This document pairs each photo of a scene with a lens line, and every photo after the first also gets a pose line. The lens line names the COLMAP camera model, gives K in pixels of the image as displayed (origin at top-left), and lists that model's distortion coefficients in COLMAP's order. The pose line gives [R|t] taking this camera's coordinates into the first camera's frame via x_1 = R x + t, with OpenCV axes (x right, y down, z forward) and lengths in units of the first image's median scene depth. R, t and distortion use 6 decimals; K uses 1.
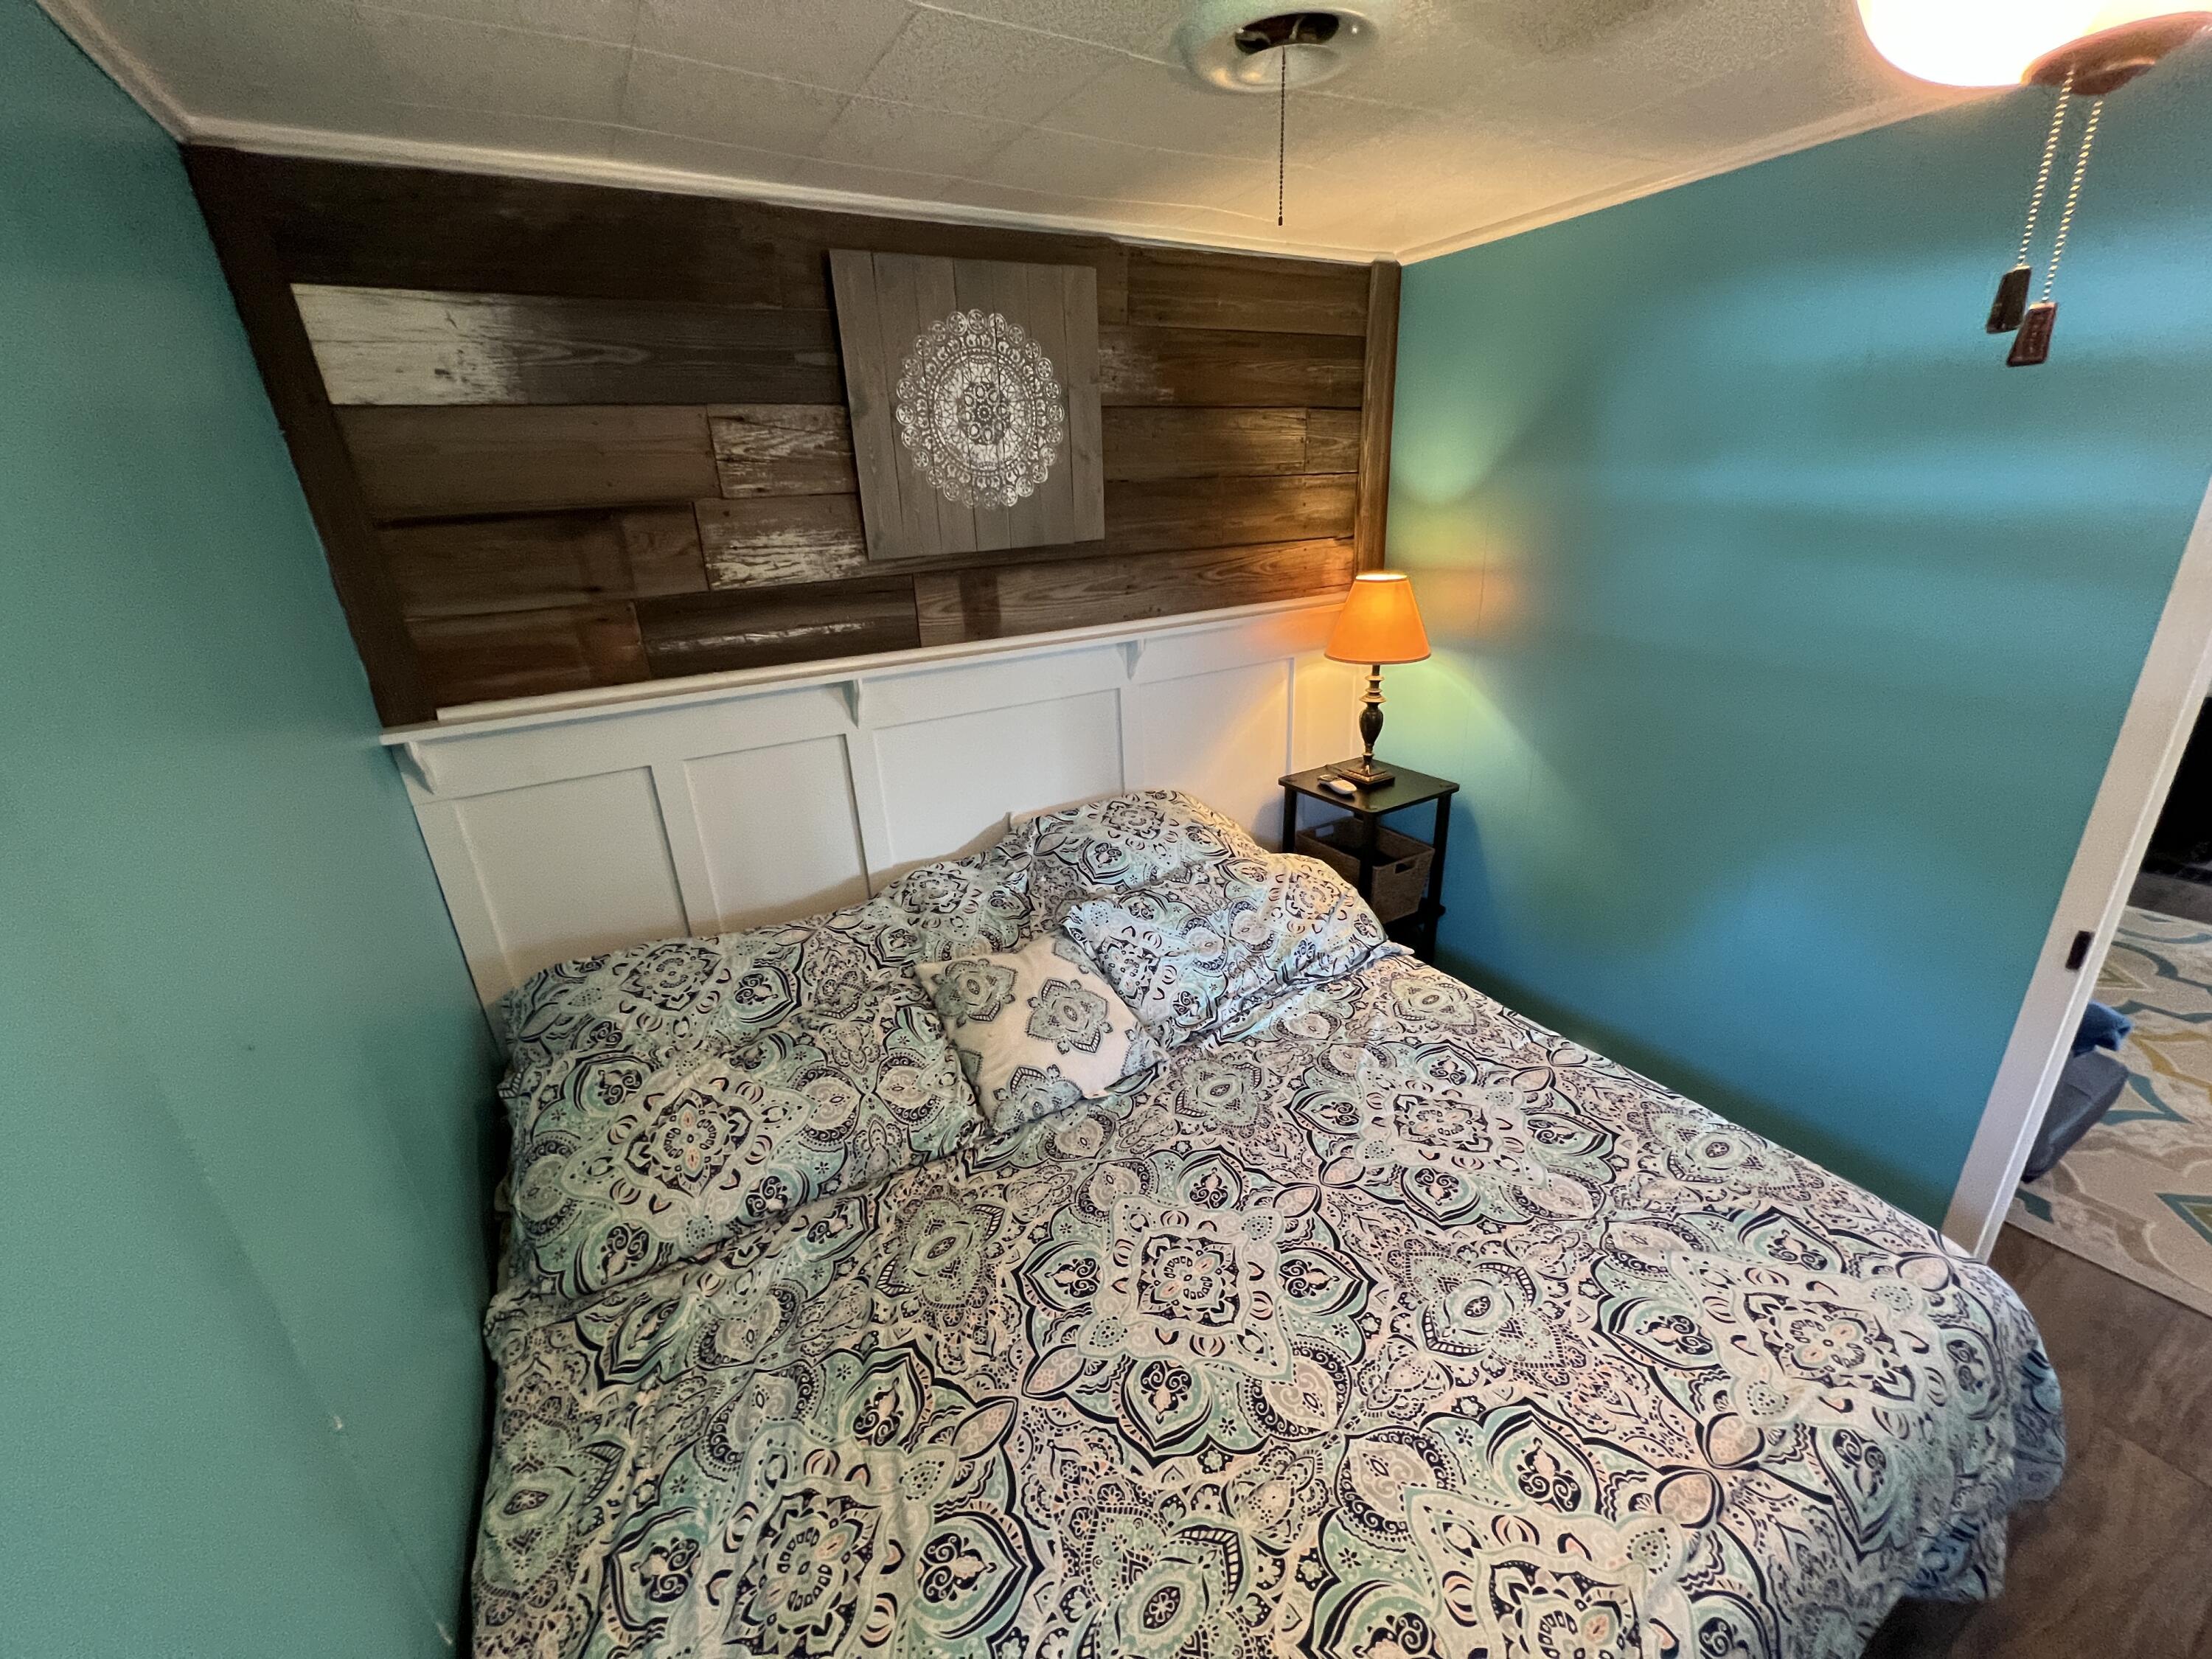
lens RADIAL K [[881.5, 0, 1100.0], [0, 881.5, 824.0], [0, 0, 1]] dist [-0.000914, -0.000091]
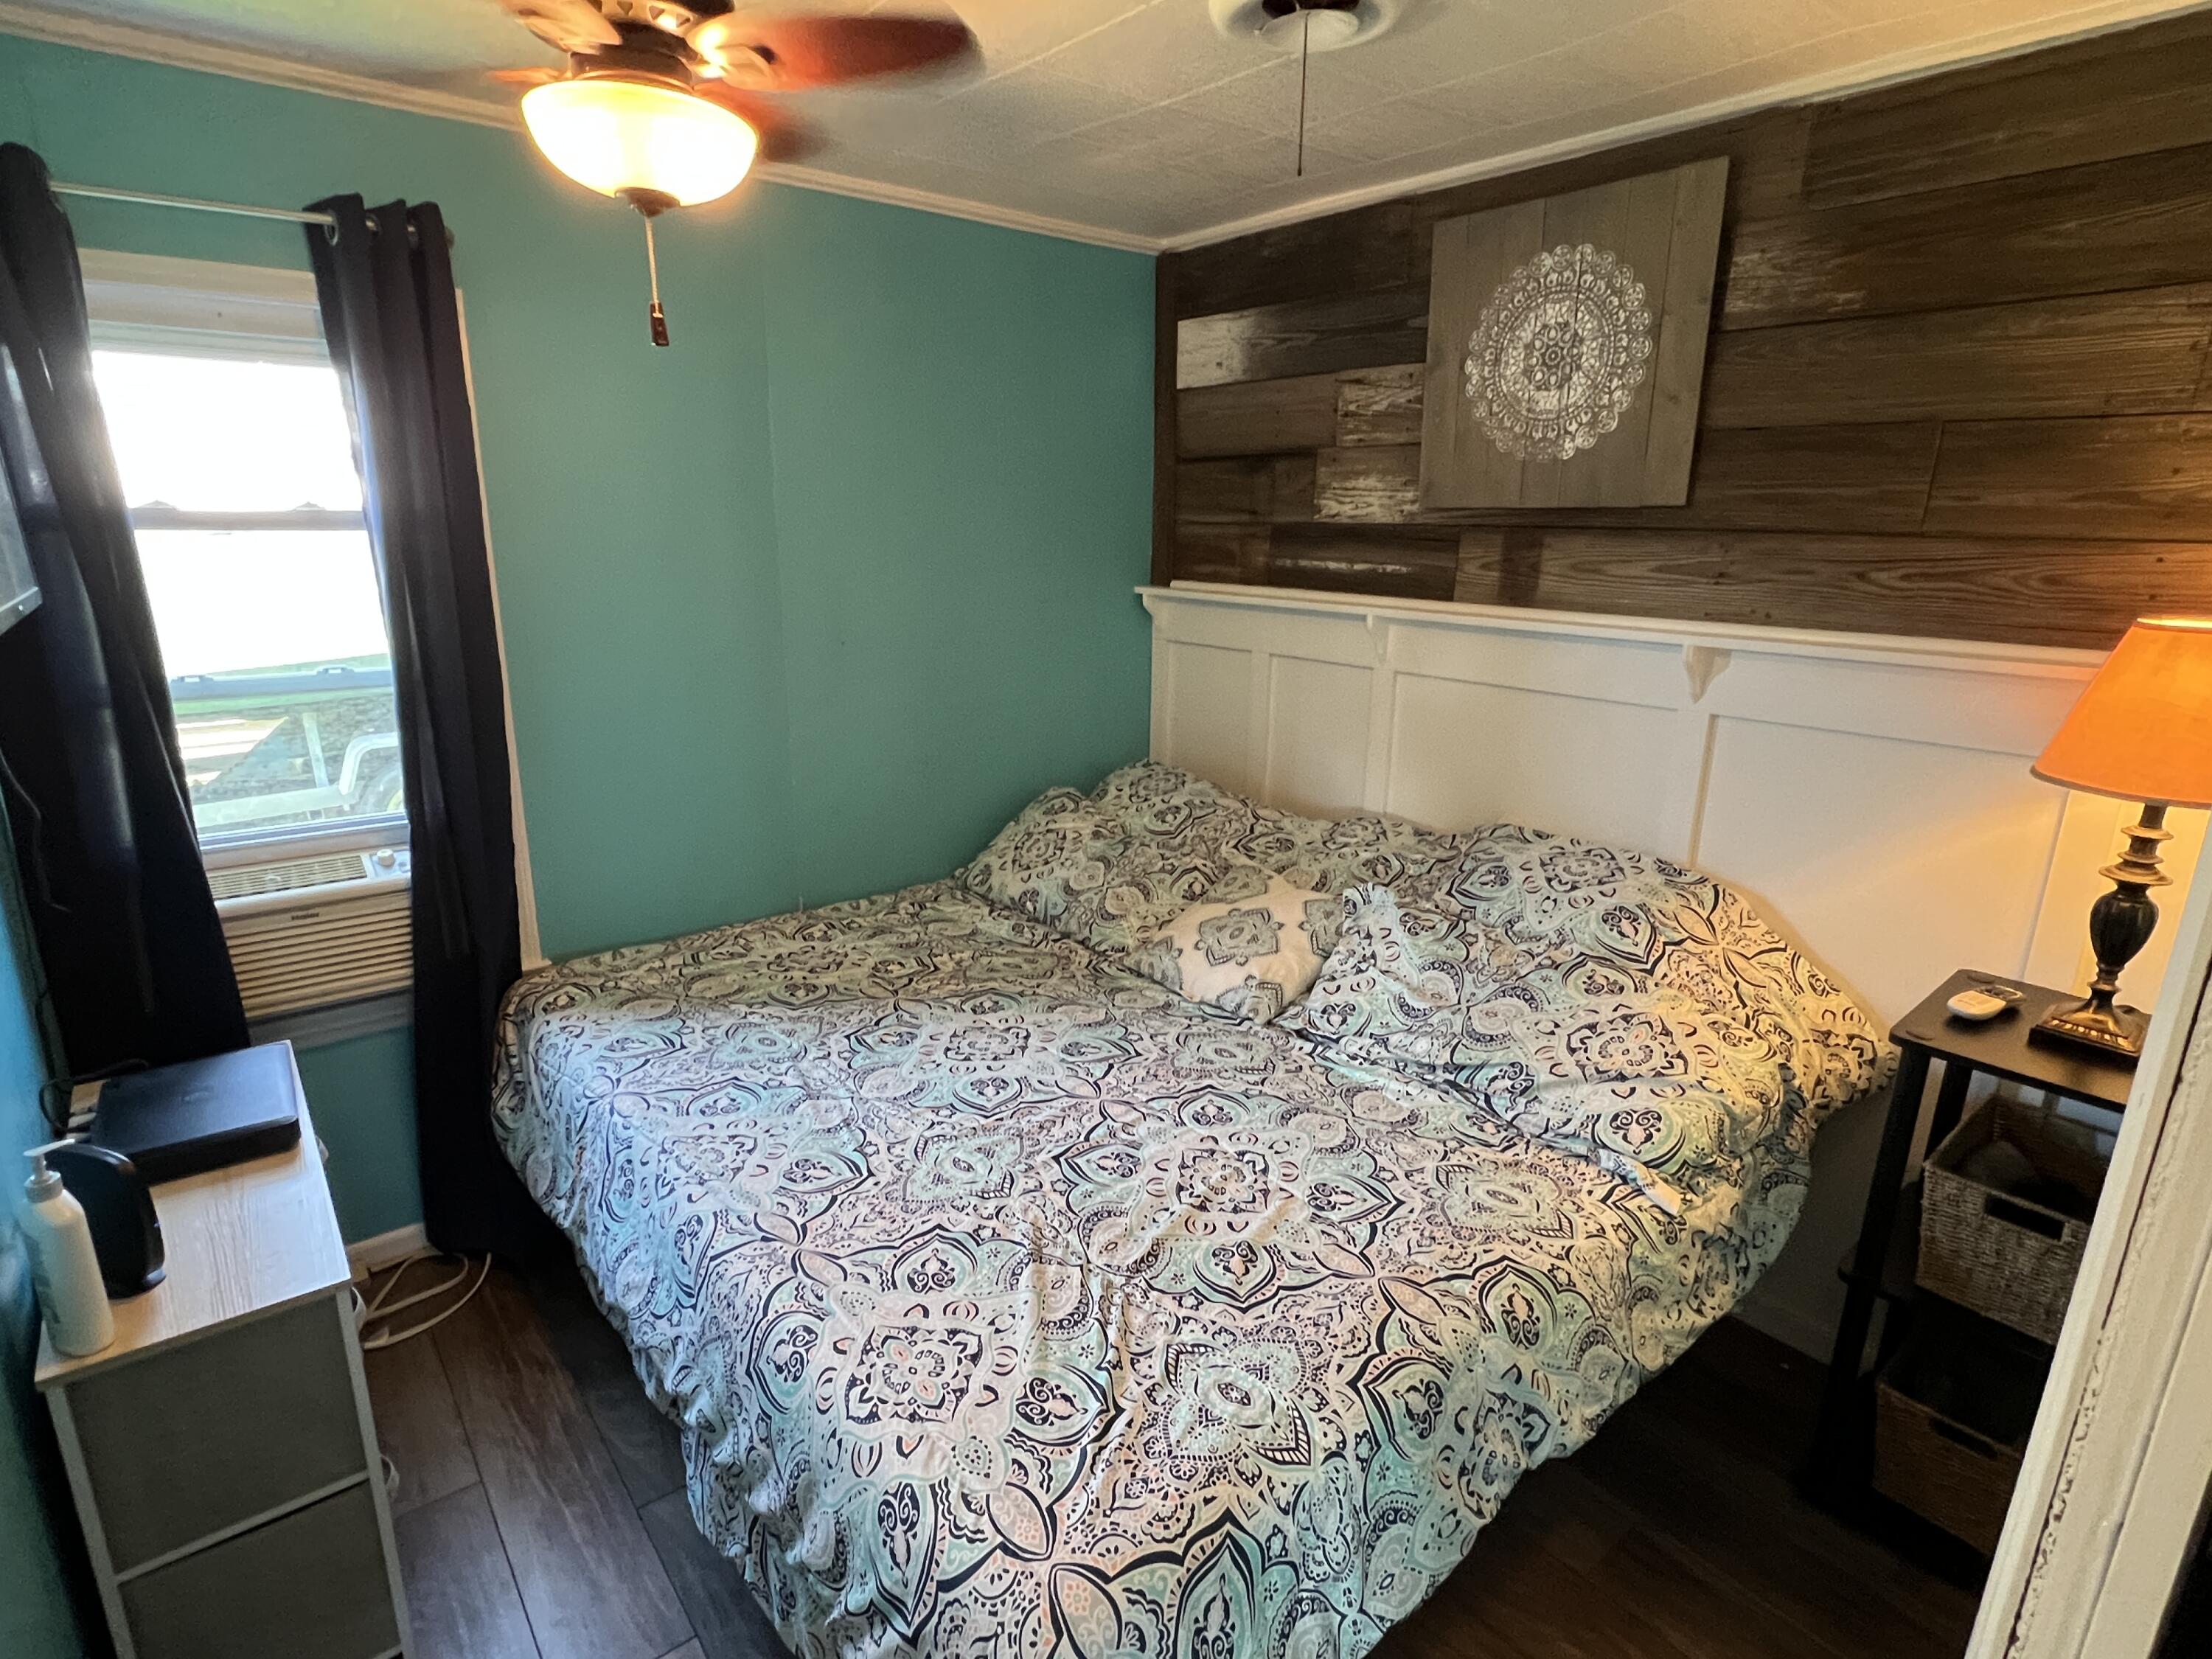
lens RADIAL K [[1147.5, 0, 1098.7], [0, 1147.5, 833.7], [0, 0, 1]] dist [0.001815, -0.001370]
pose [[0.150013, 0.312894, -0.937866, 1.071903], [-0.366987, 0.898453, 0.241045, -0.142545], [0.918050, 0.308025, 0.249607, 0.438611]]
